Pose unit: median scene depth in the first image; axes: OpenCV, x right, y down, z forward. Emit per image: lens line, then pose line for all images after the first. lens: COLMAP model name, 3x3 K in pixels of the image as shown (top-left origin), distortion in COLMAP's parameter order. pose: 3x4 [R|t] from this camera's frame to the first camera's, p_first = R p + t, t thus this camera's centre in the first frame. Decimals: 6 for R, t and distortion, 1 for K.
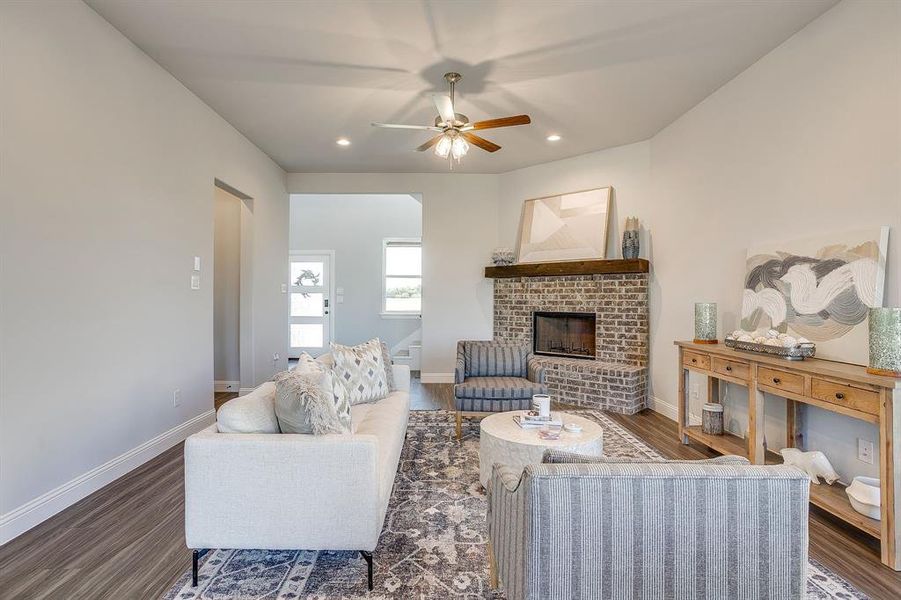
lens RADIAL K [[438.1, 0, 440.7], [0, 438.1, 296.4], [0, 0, 1]] dist [-0.050009, 0.028113]
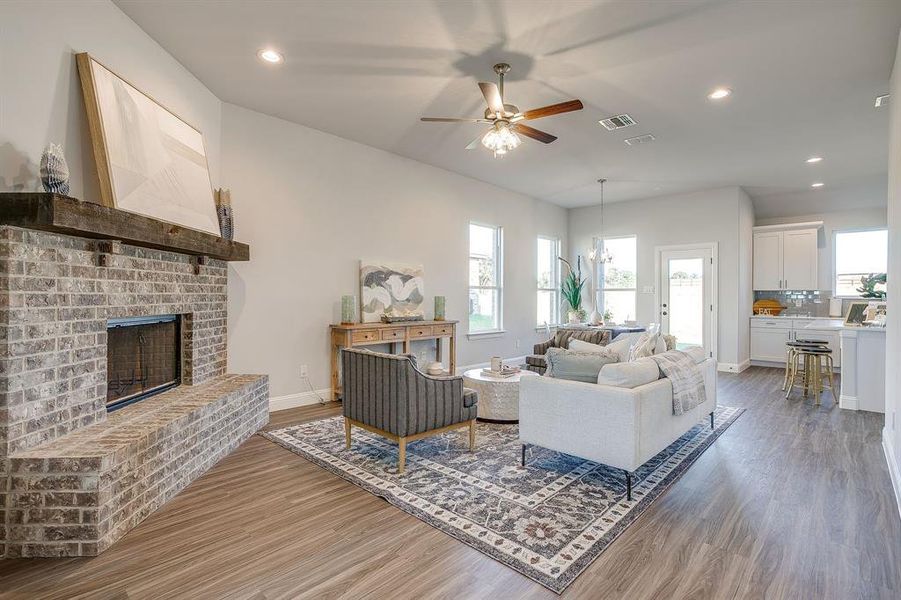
lens RADIAL K [[438.1, 0, 452.7], [0, 438.1, 295.0], [0, 0, 1]] dist [-0.050009, 0.028113]
pose [[-0.724243, -0.007443, 0.689505, -0.408190], [-0.010147, 0.999949, 0.000136, 0.007105], [-0.689471, -0.006898, -0.724281, 1.265400]]
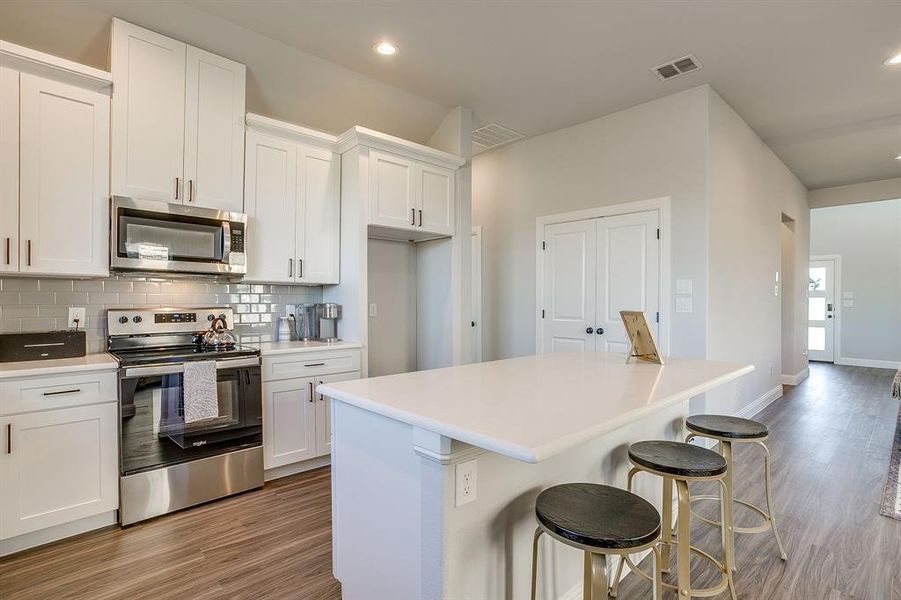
lens RADIAL K [[438.1, 0, 454.8], [0, 438.1, 291.8], [0, 0, 1]] dist [-0.050009, 0.028113]
pose [[0.675196, -0.012635, -0.737530, -0.198102], [-0.001433, 0.999829, -0.018440, -0.001582], [0.737637, 0.013508, 0.675063, -0.536721]]
